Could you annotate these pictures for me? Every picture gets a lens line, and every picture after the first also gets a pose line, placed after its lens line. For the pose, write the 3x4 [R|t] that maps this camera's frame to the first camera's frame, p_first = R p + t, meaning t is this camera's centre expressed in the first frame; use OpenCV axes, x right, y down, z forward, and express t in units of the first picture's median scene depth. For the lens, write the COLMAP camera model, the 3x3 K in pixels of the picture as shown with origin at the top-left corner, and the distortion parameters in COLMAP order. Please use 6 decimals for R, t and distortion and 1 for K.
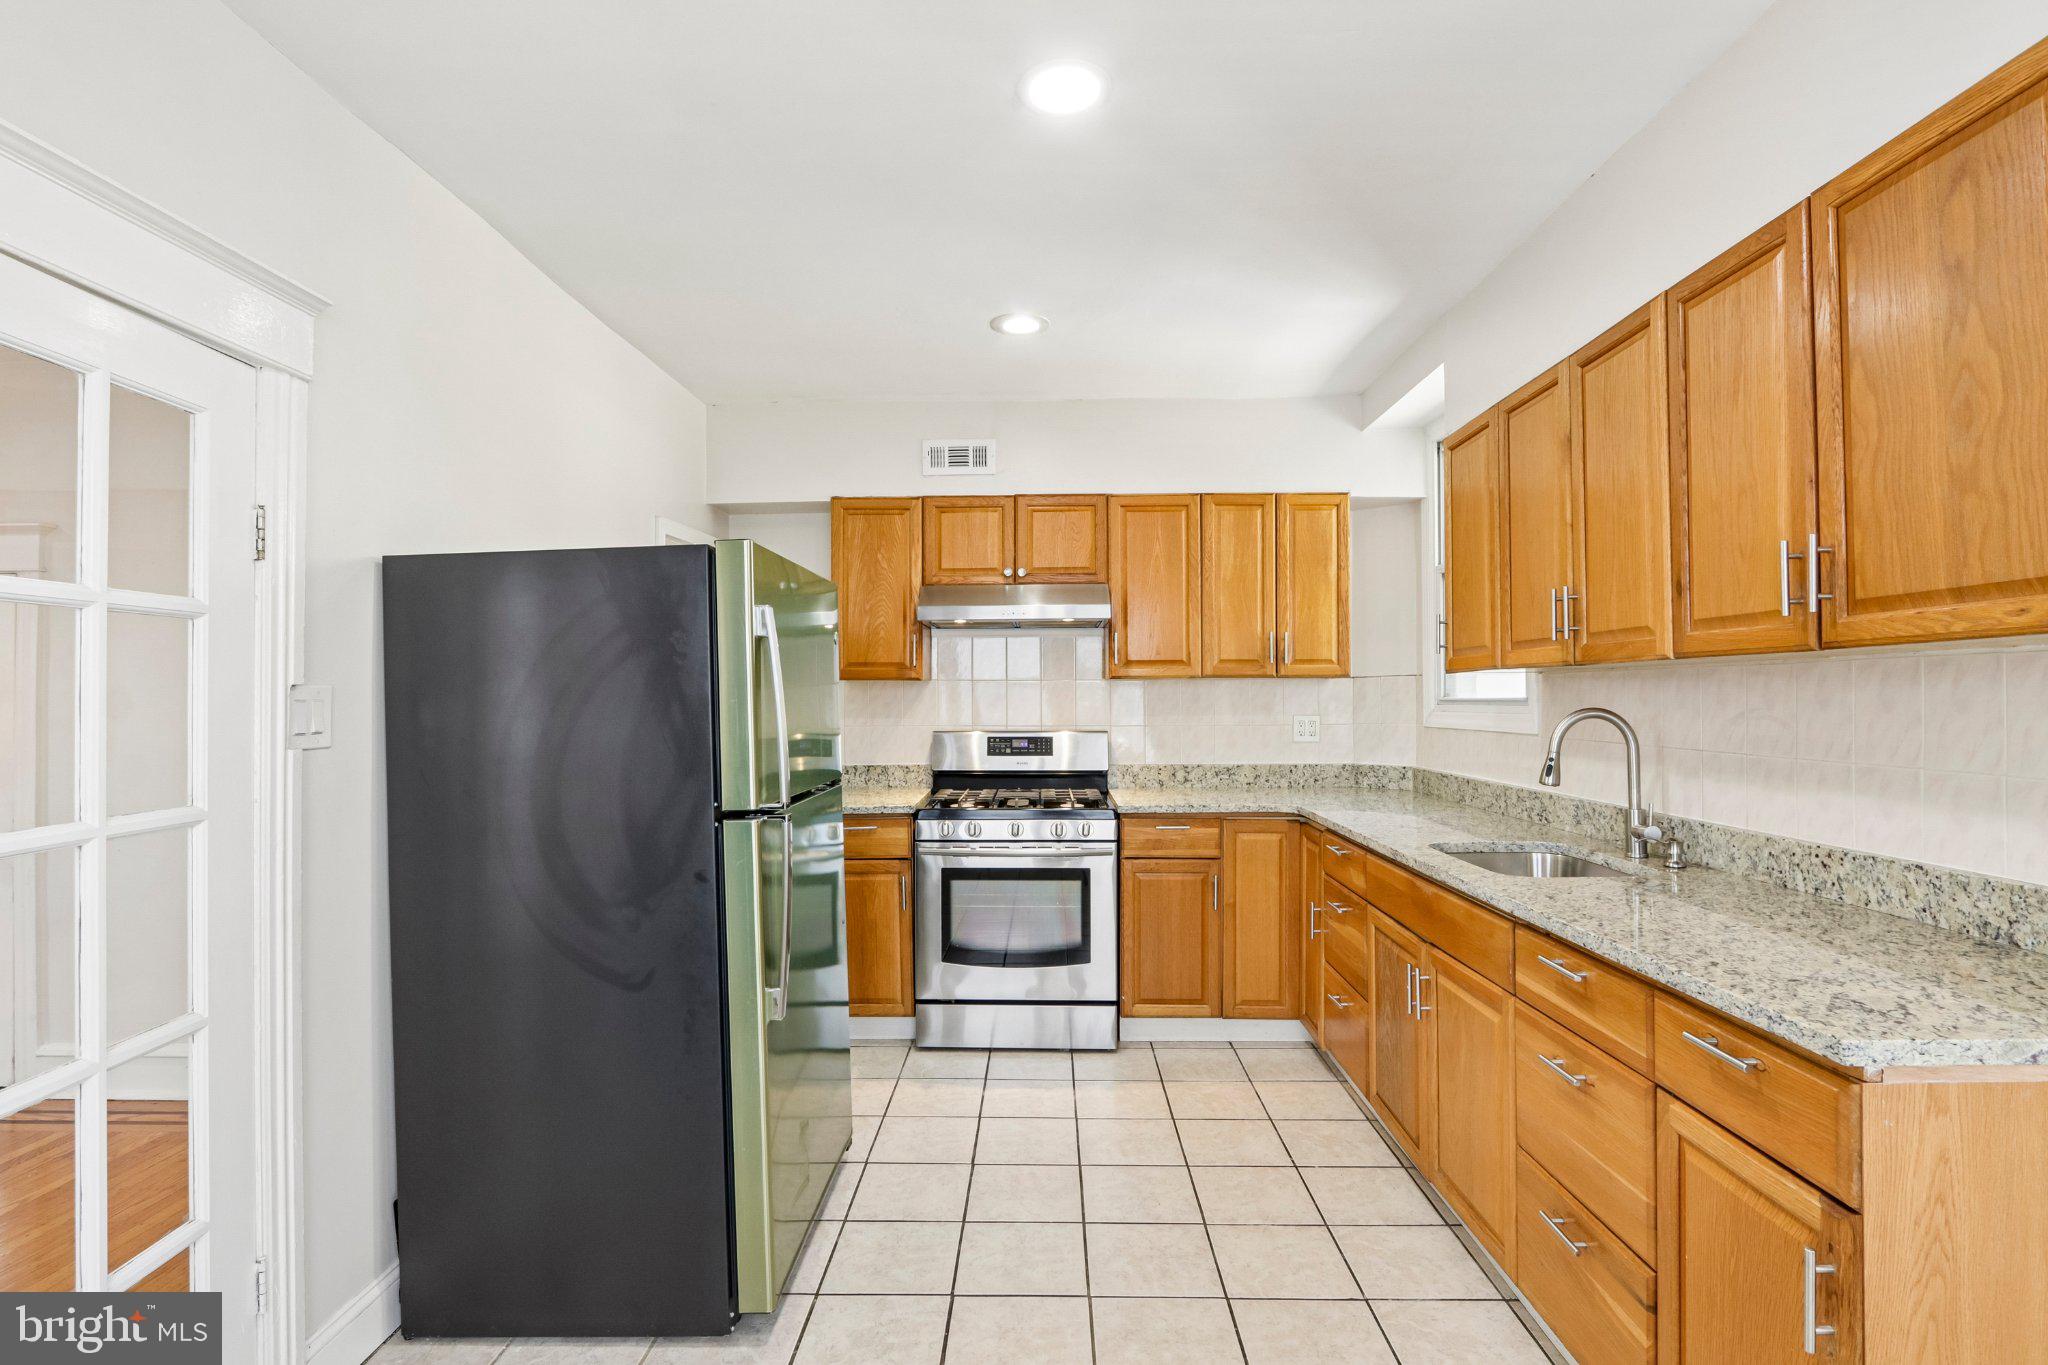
lens RADIAL K [[980.5, 0, 1019.9], [0, 980.5, 686.6], [0, 0, 1]] dist [-0.016307, 0.002218]
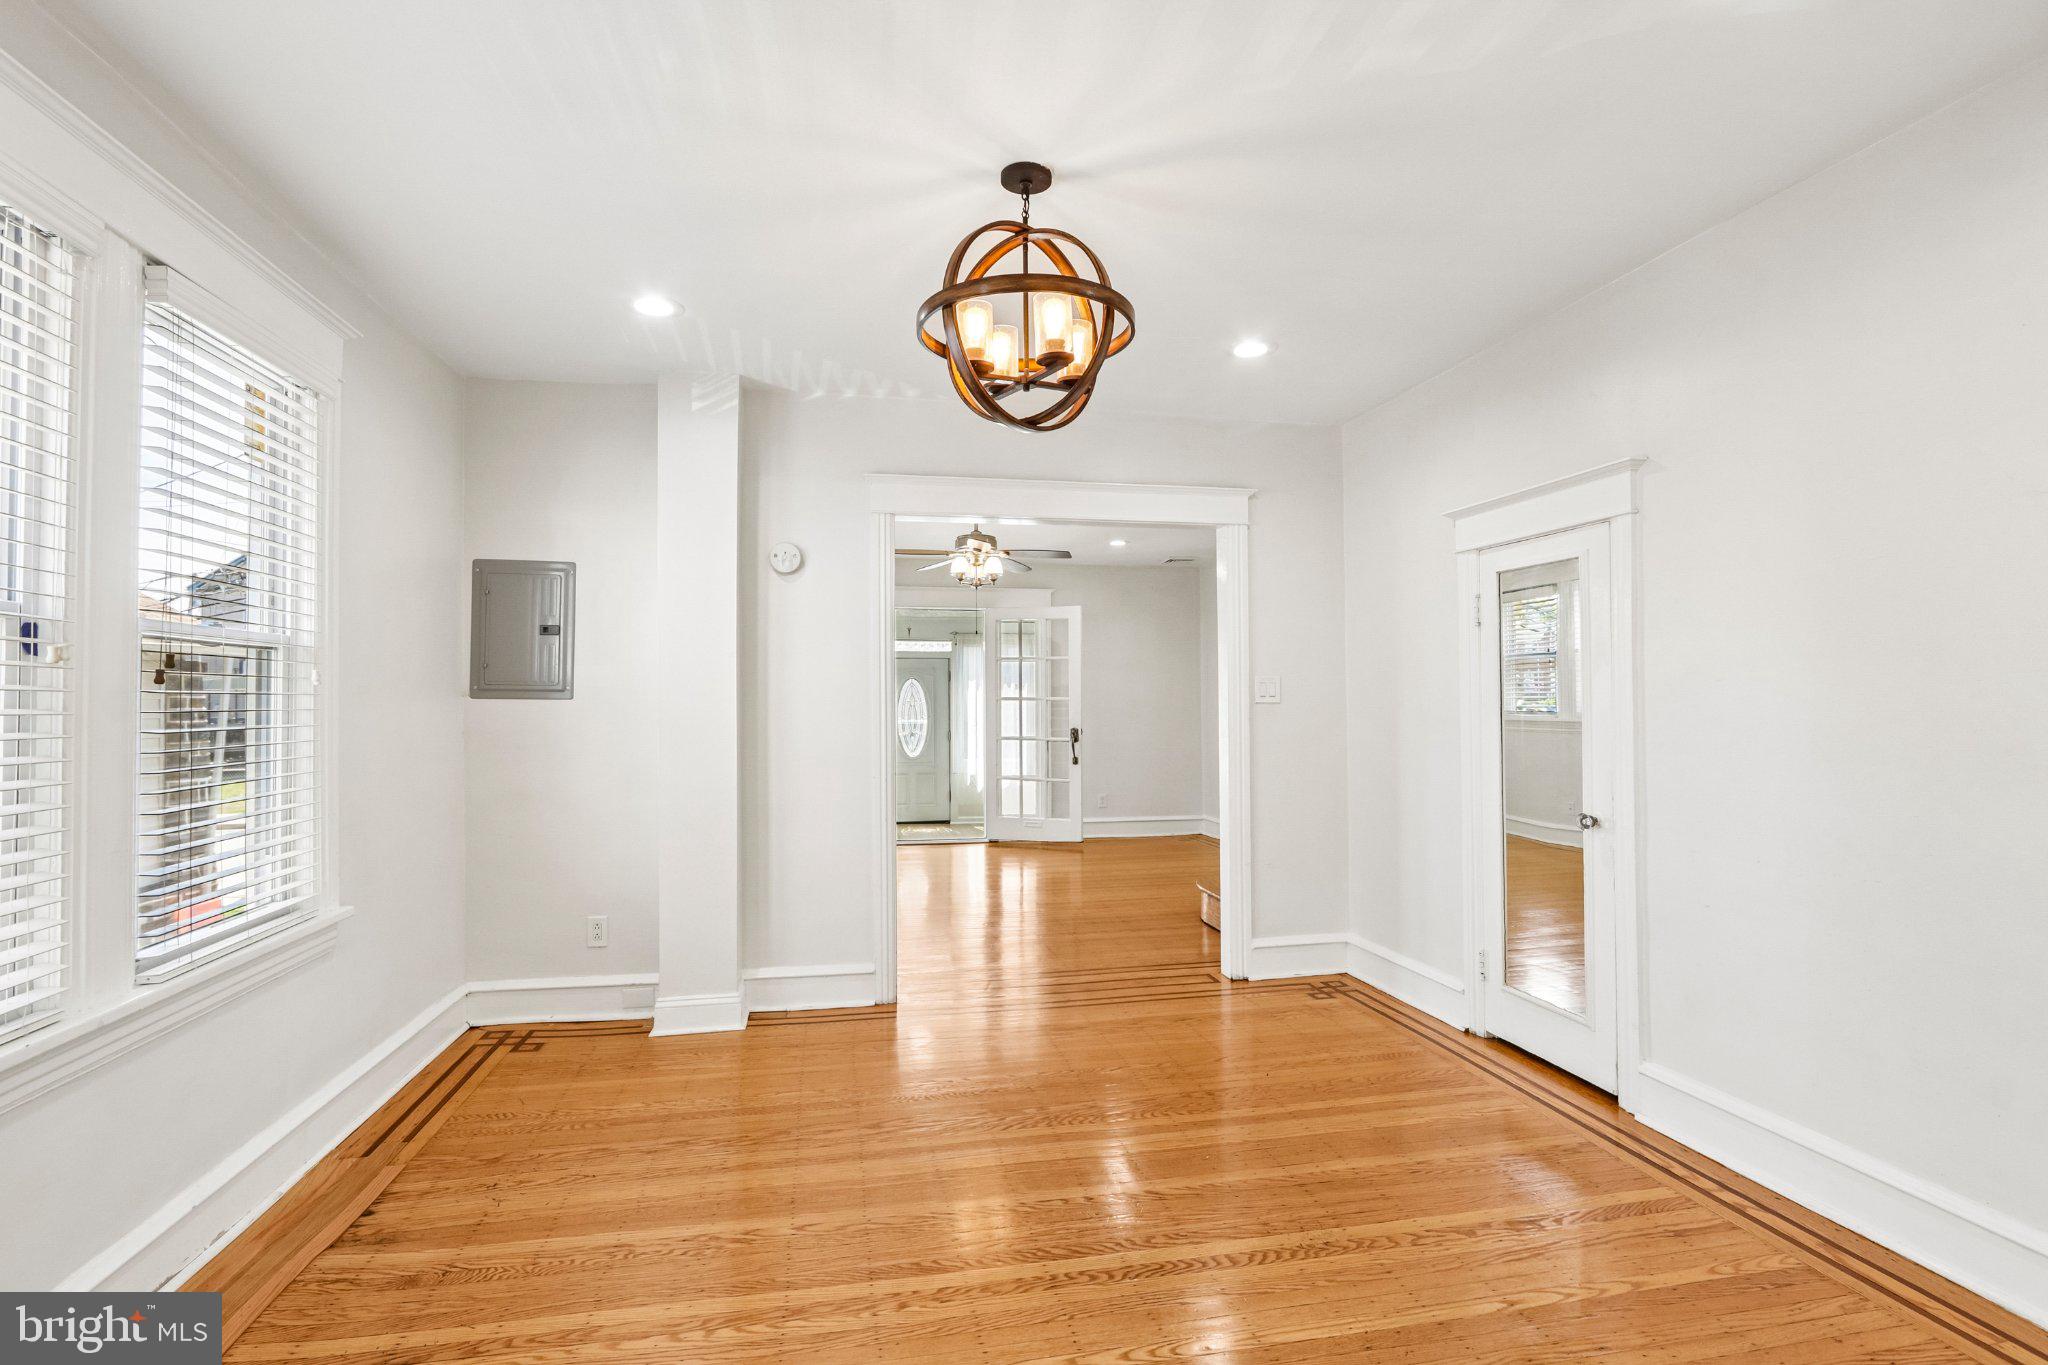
lens RADIAL K [[964.3, 0, 1005.5], [0, 964.3, 686.9], [0, 0, 1]] dist [-0.013731, -0.000319]
pose [[0.208985, -0.010222, -0.977865, -0.278162], [0.016839, 0.999835, -0.006853, 0.030854], [0.977774, -0.015034, 0.209122, 0.253312]]
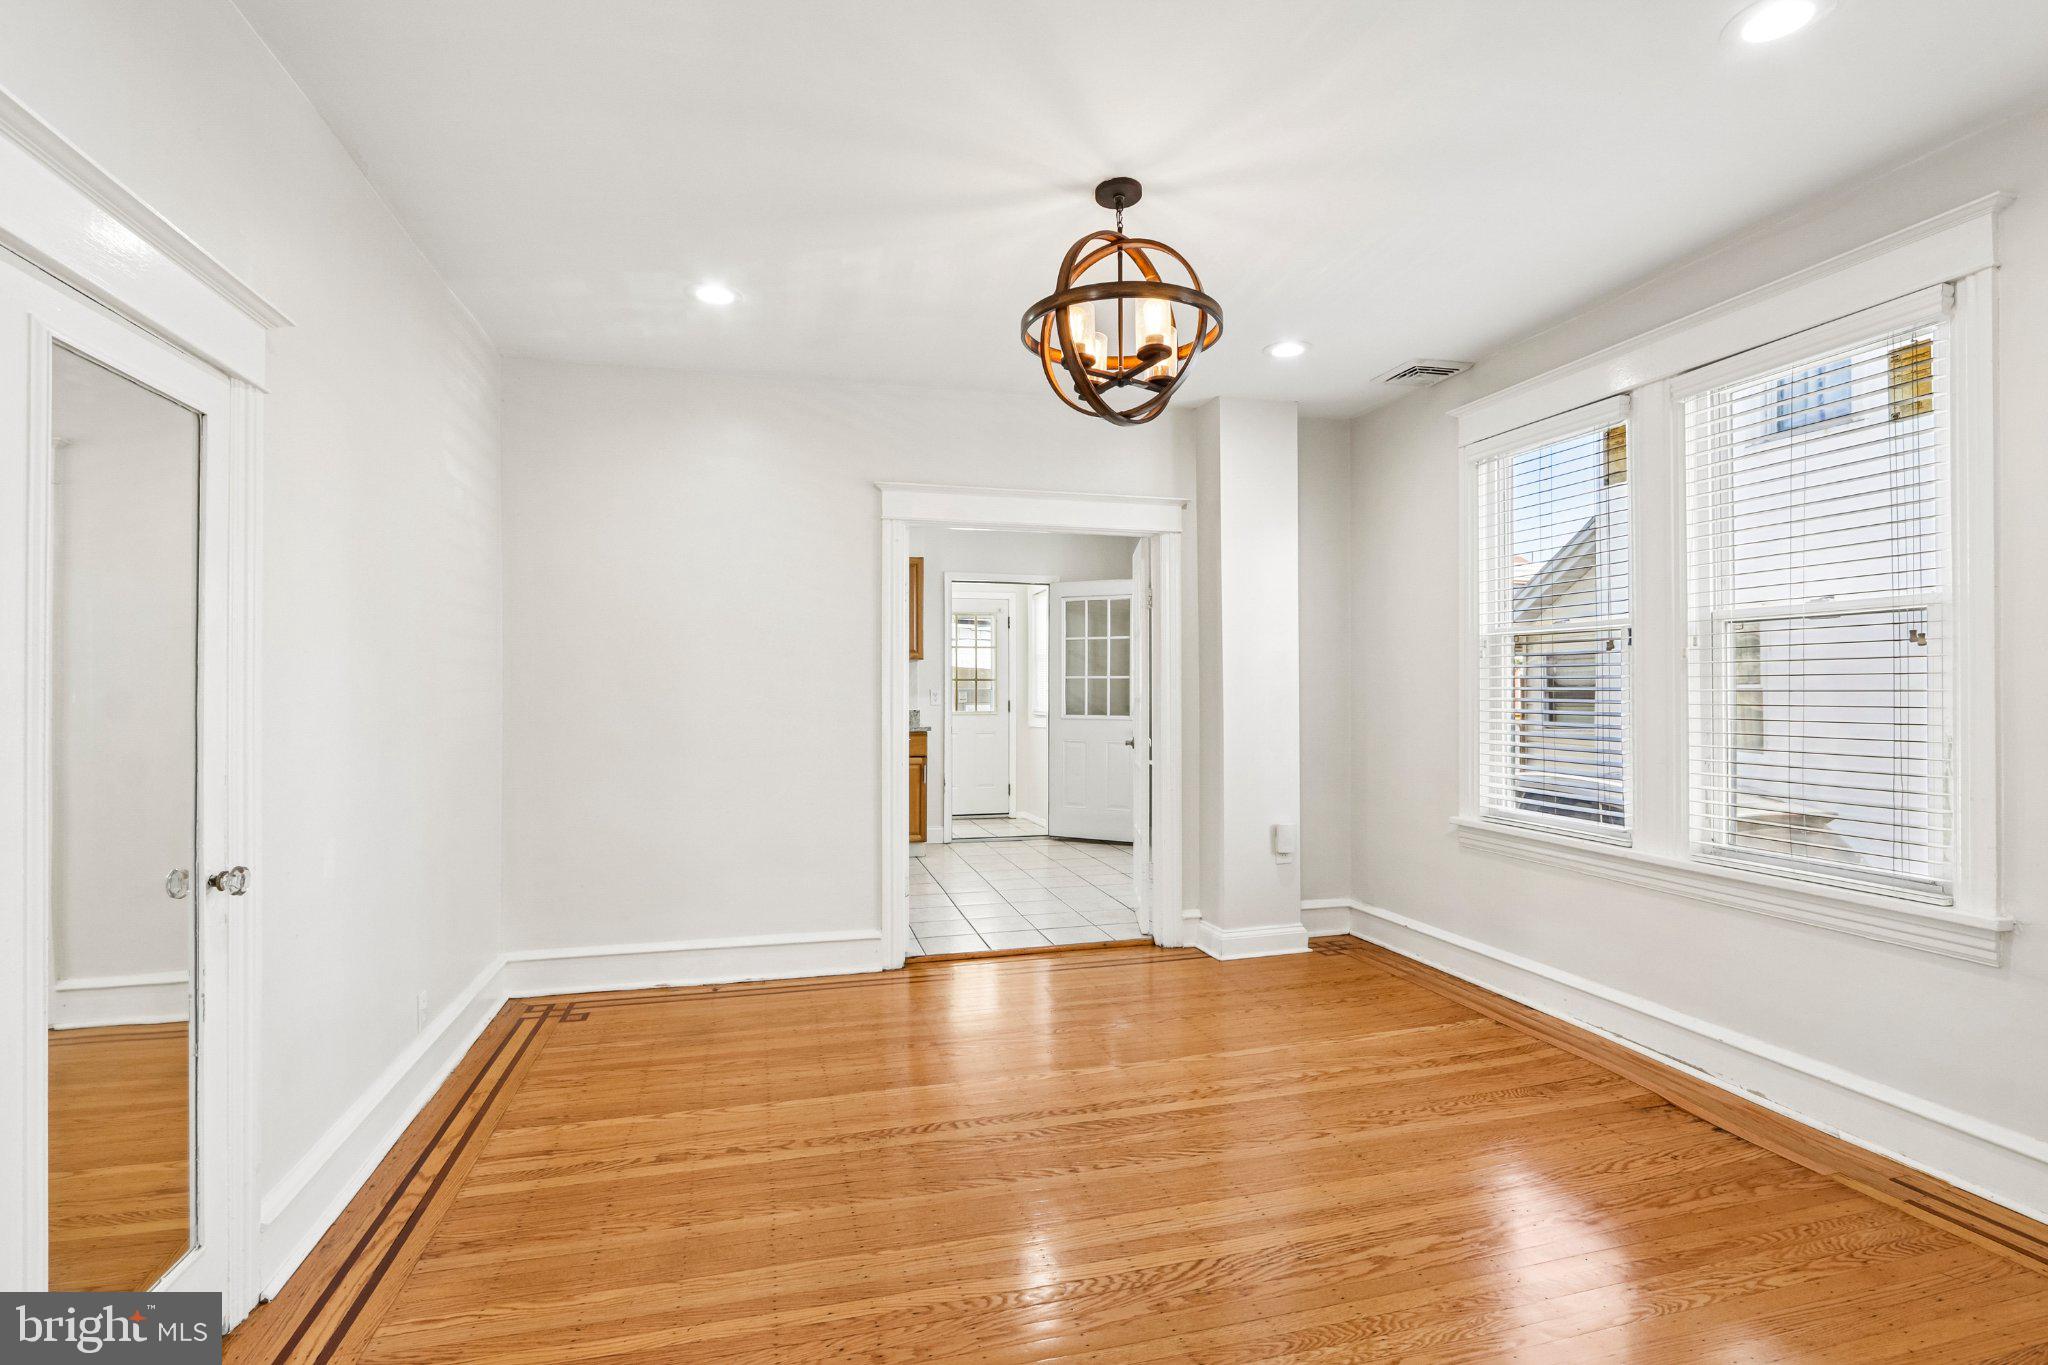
lens RADIAL K [[946.9, 0, 1015.1], [0, 946.9, 694.6], [0, 0, 1]] dist [-0.011661, 0.001280]
pose [[-0.278402, -0.000654, 0.960464, -1.549305], [-0.006996, 0.999975, -0.001347, 0.054388], [-0.960439, -0.007094, -0.278400, 0.670795]]
